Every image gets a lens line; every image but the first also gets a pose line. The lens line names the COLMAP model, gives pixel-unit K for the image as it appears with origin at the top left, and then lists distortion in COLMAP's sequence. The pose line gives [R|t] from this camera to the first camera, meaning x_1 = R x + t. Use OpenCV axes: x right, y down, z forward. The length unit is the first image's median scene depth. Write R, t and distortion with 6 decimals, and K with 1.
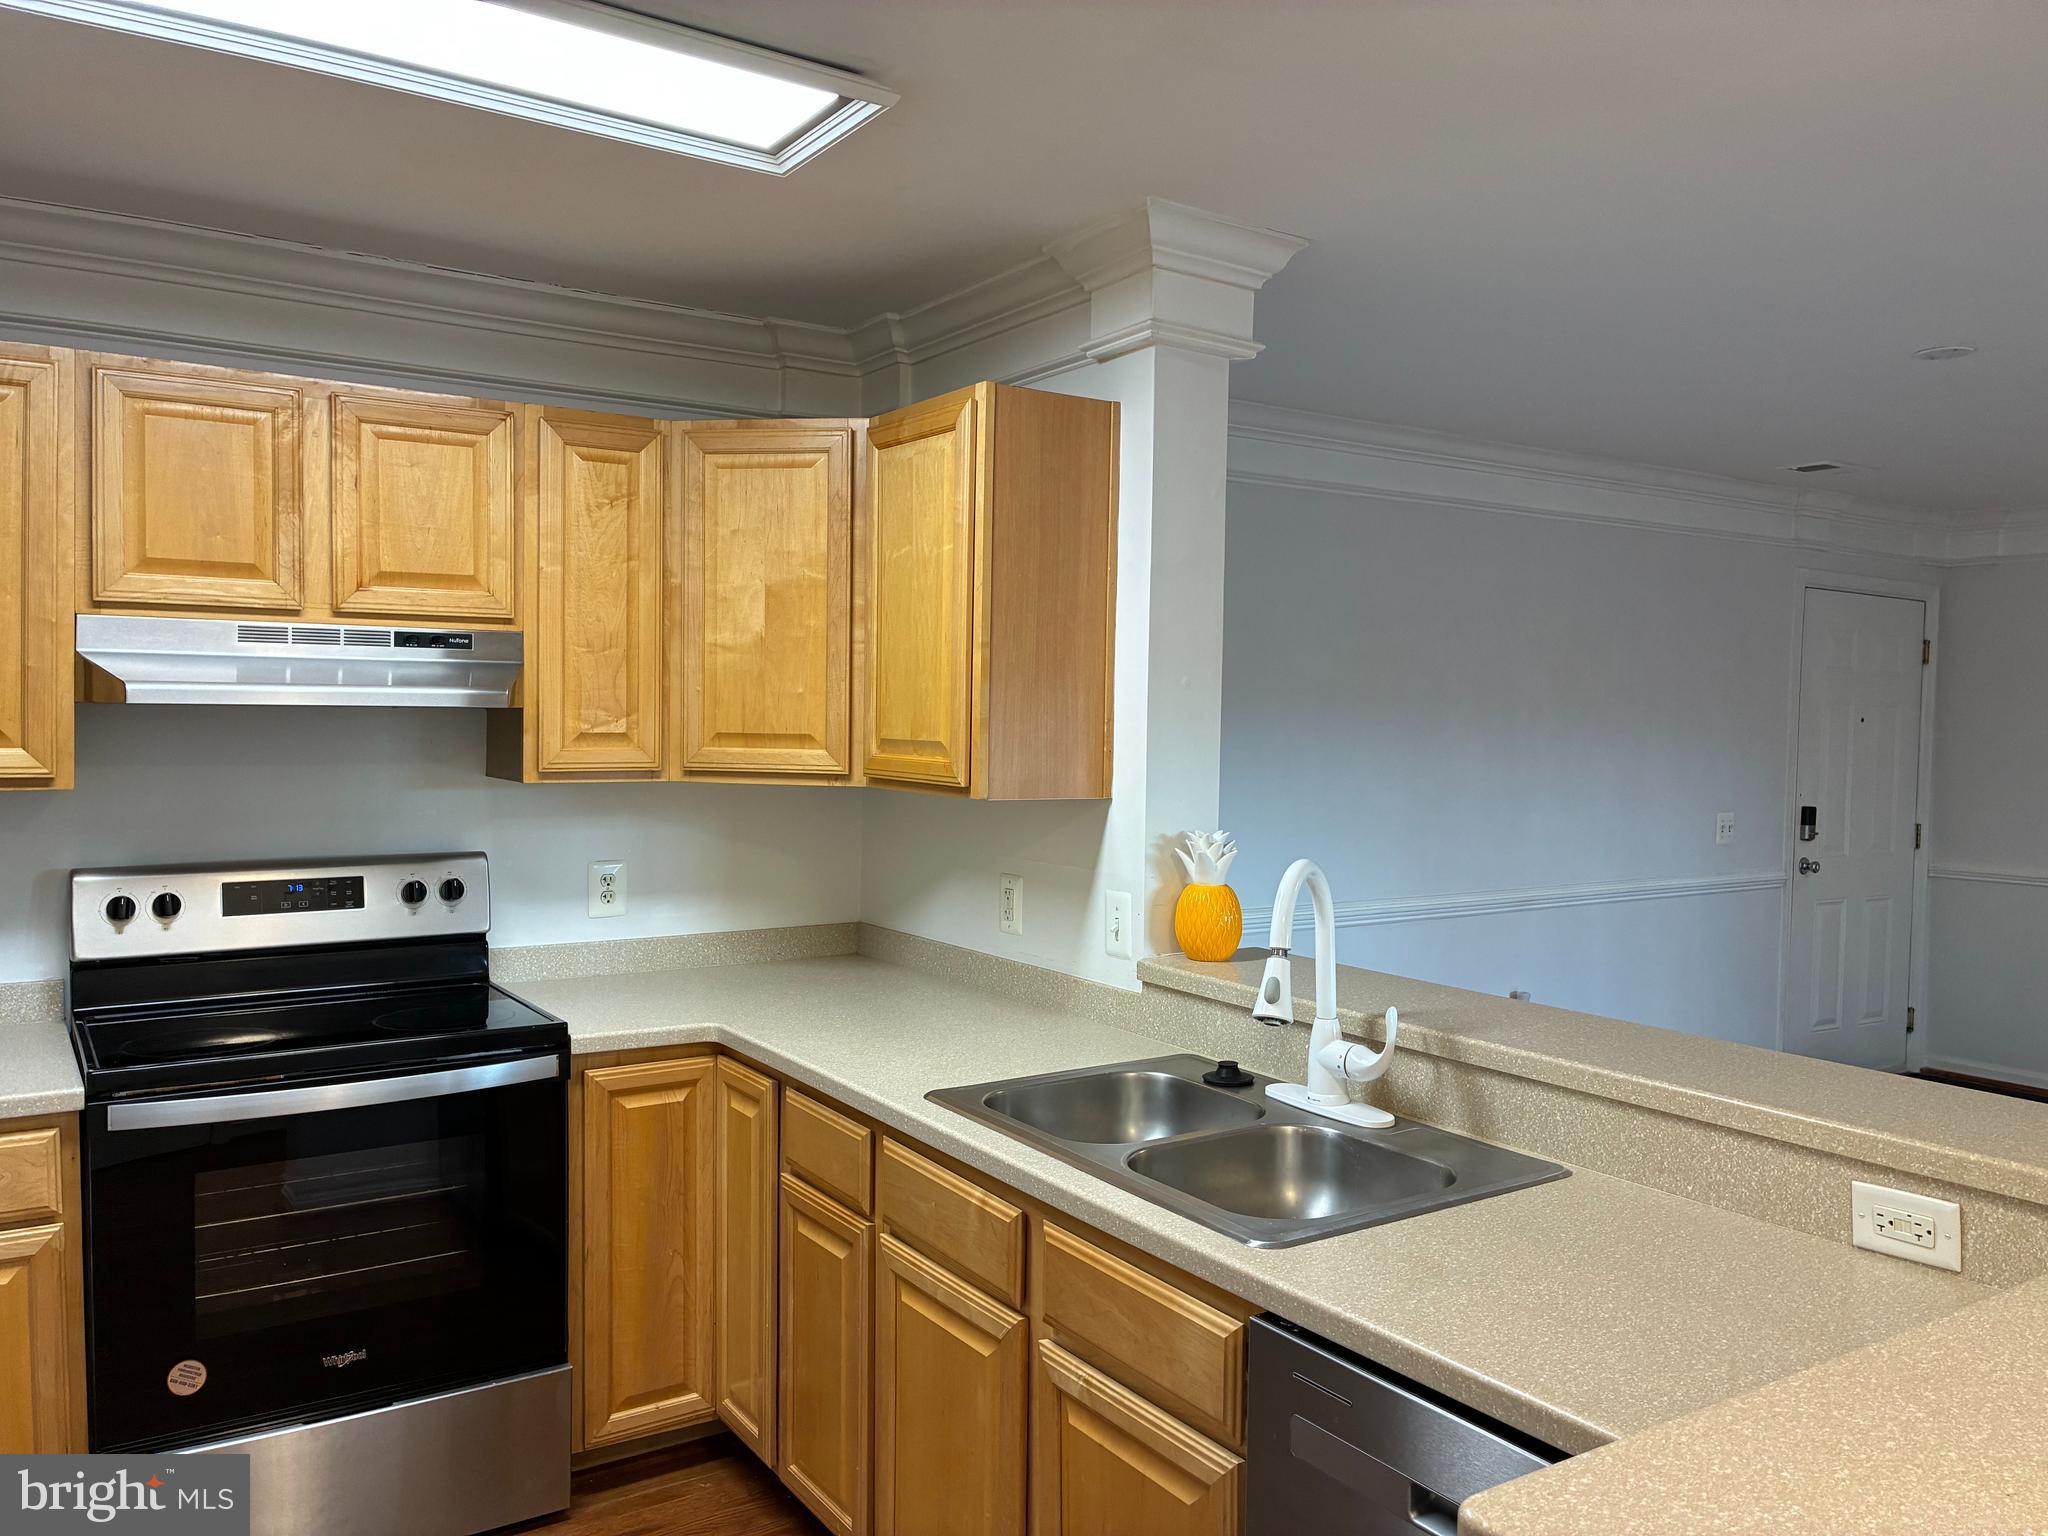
lens RADIAL K [[1513.8, 0, 1024.0], [0, 1513.8, 768.0], [0, 0, 1]] dist [0.043995, -0.073299]
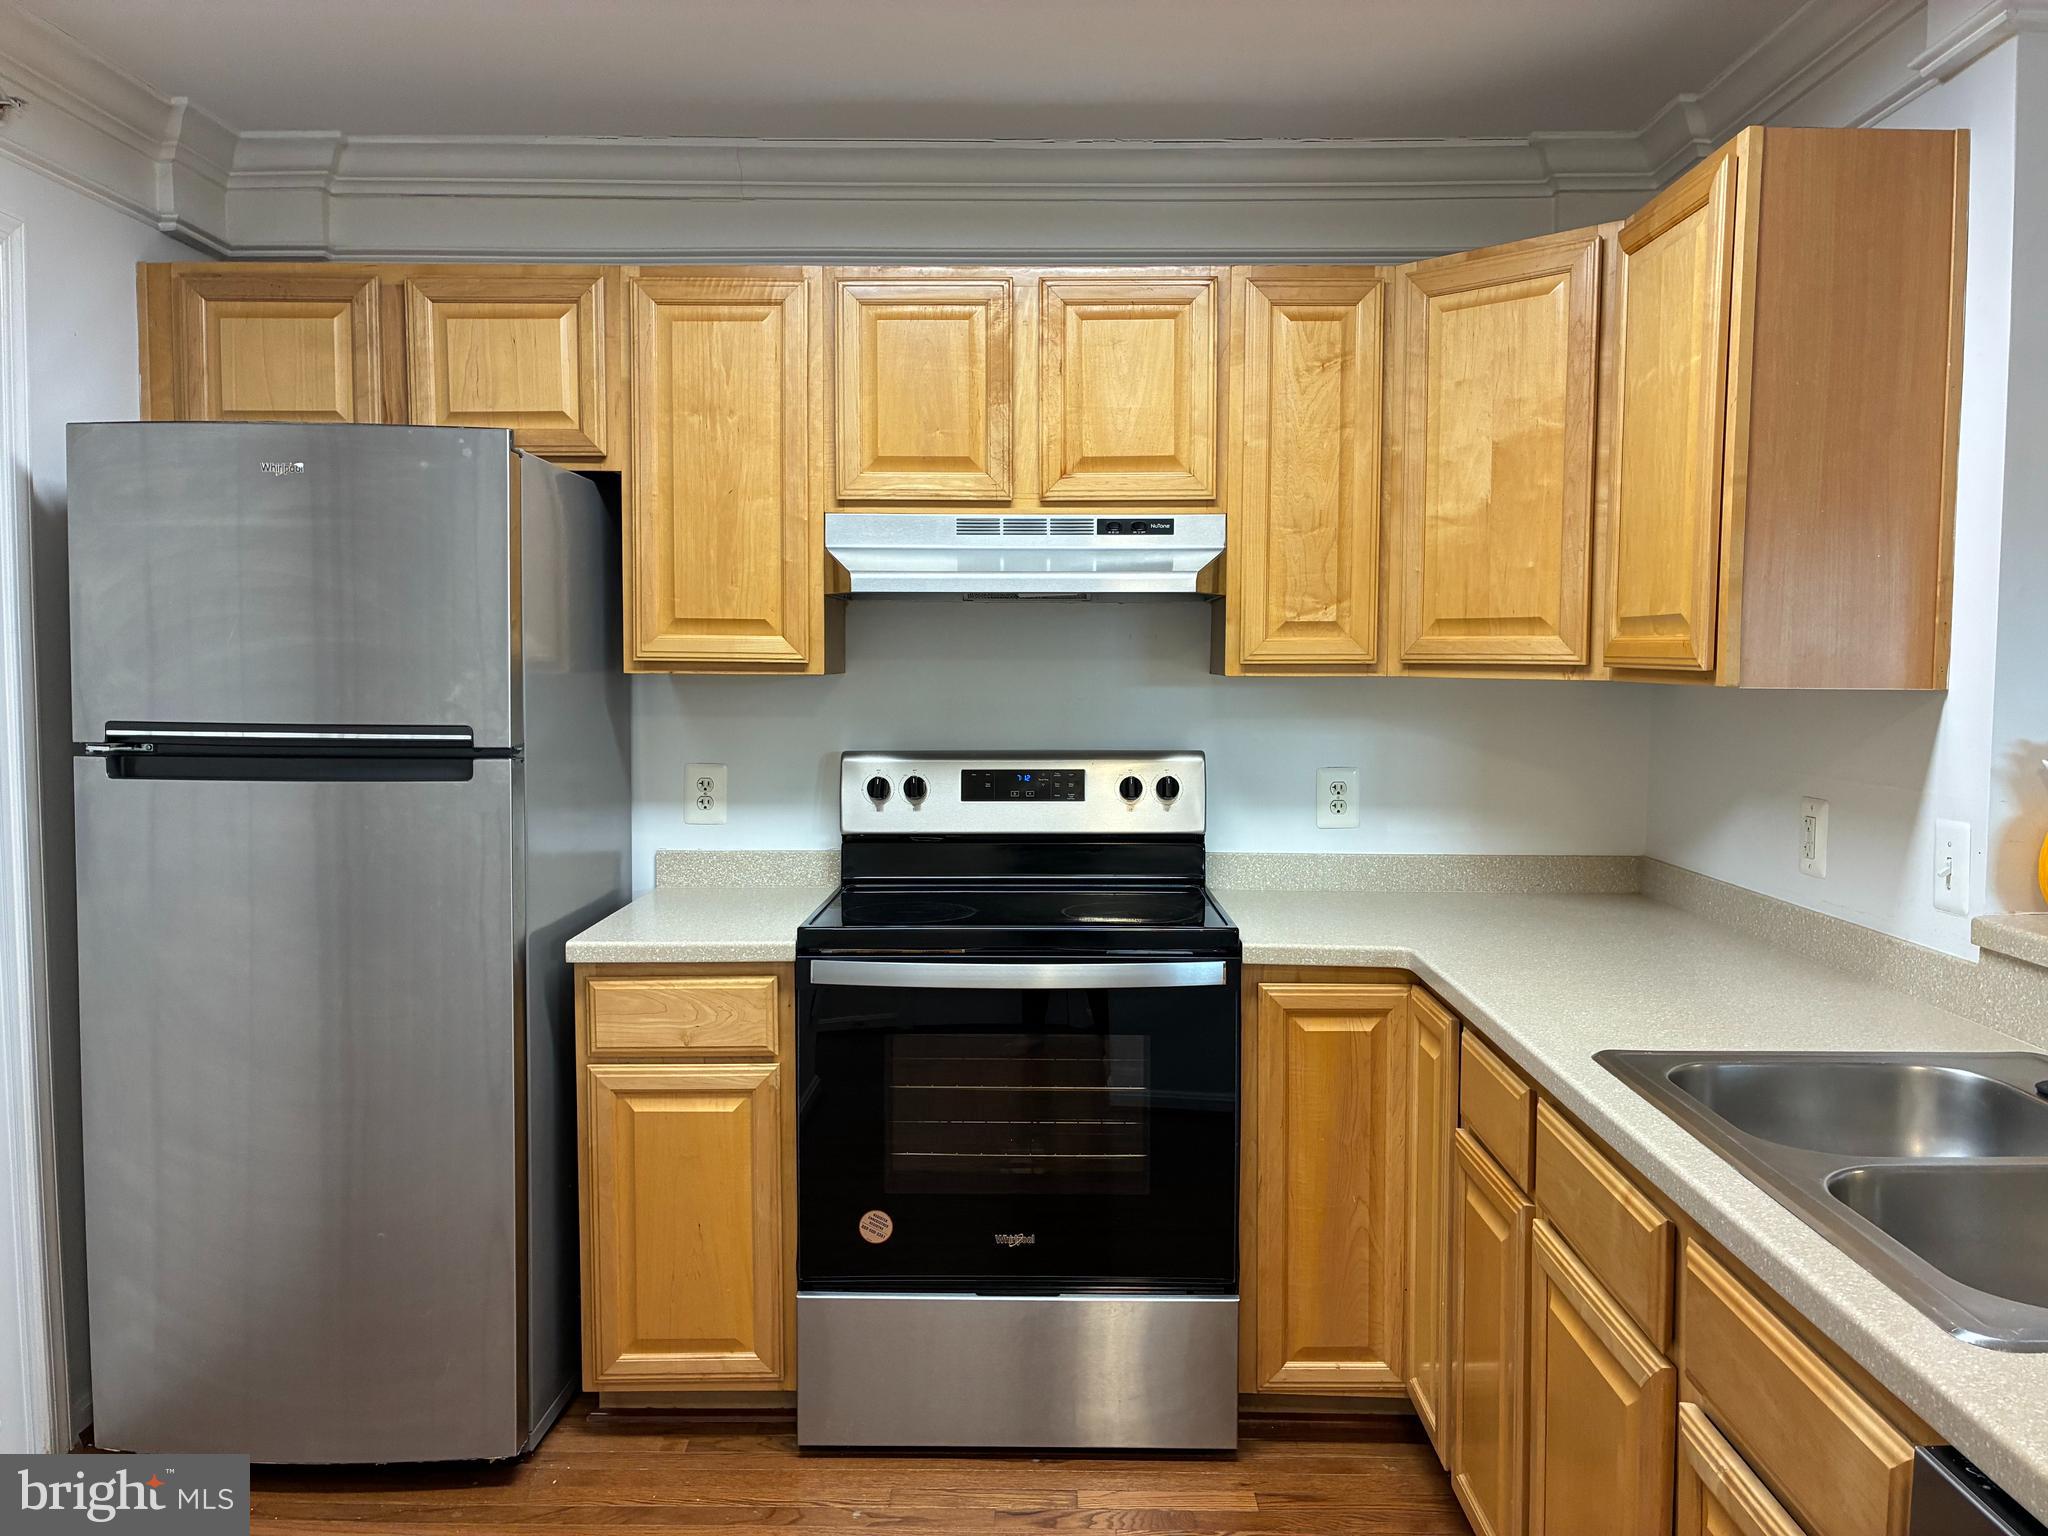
lens RADIAL K [[1519.7, 0, 1042.9], [0, 1519.7, 759.7], [0, 0, 1]] dist [0.050673, -0.066970]
pose [[0.832621, 0.027648, -0.553153, 0.105151], [-0.012882, 0.999450, 0.030565, 0.036475], [0.553693, -0.018323, 0.832519, 0.159225]]
